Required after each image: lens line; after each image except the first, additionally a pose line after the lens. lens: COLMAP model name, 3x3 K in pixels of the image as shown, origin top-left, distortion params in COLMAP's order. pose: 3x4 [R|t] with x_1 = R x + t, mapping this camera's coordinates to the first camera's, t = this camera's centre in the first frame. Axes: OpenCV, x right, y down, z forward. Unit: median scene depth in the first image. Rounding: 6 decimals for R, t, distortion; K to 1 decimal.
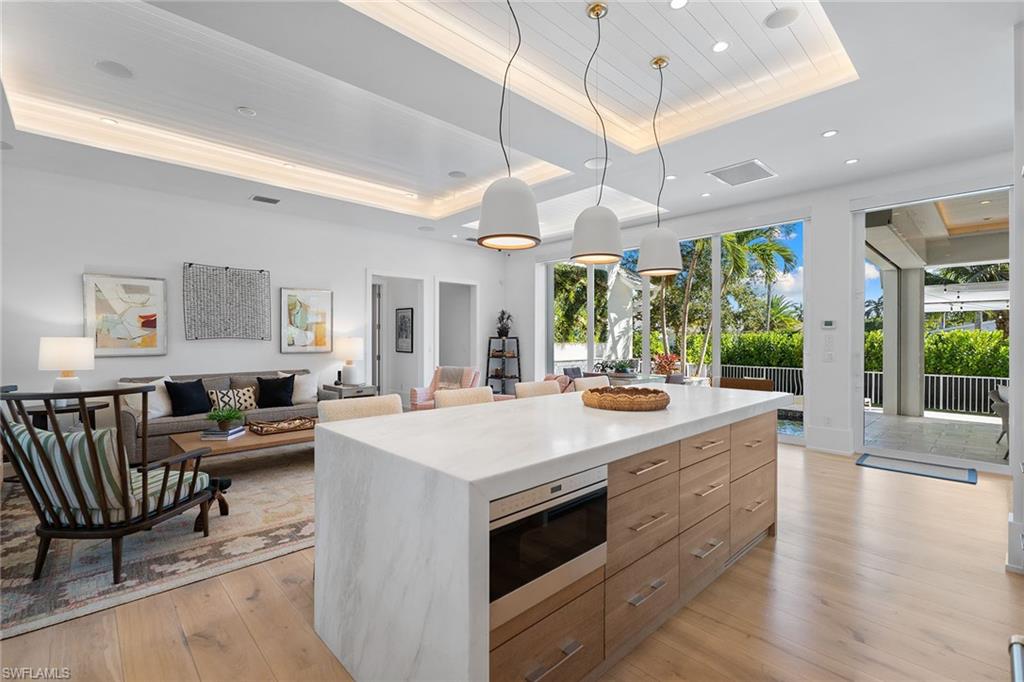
lens RADIAL K [[461.6, 0, 516.4], [0, 461.6, 345.3], [0, 0, 1]] dist [-0.004044, -0.001122]
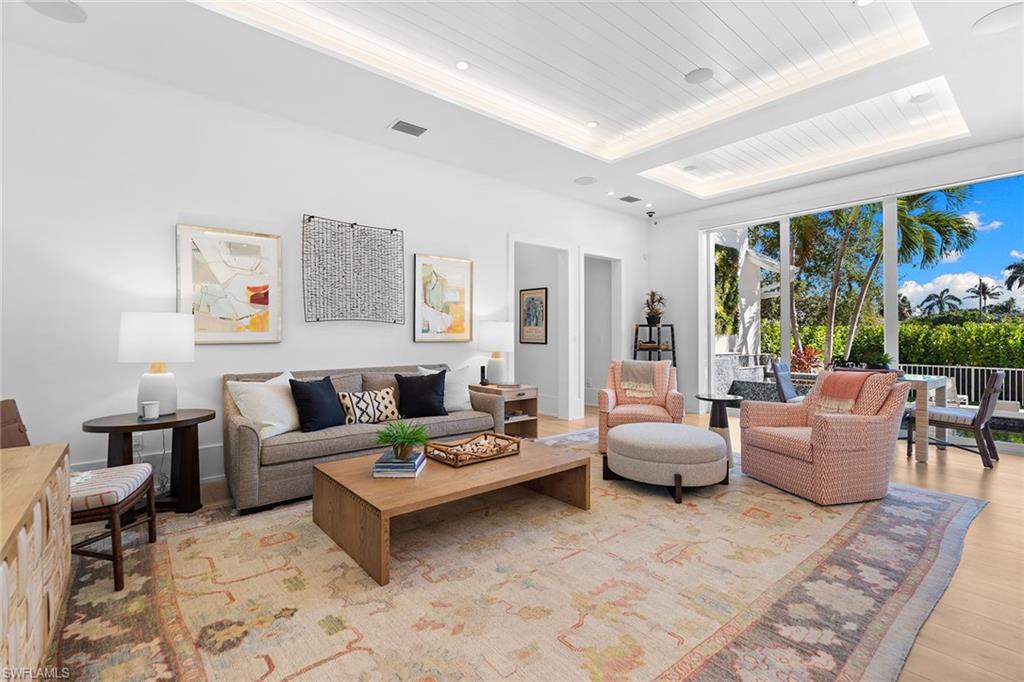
lens RADIAL K [[461.6, 0, 508.0], [0, 461.6, 337.4], [0, 0, 1]] dist [-0.004044, -0.001122]
pose [[0.997469, -0.002402, -0.071068, -0.323515], [0.001459, 0.999910, -0.013324, 0.020866], [0.071093, 0.013187, 0.997383, 0.281483]]
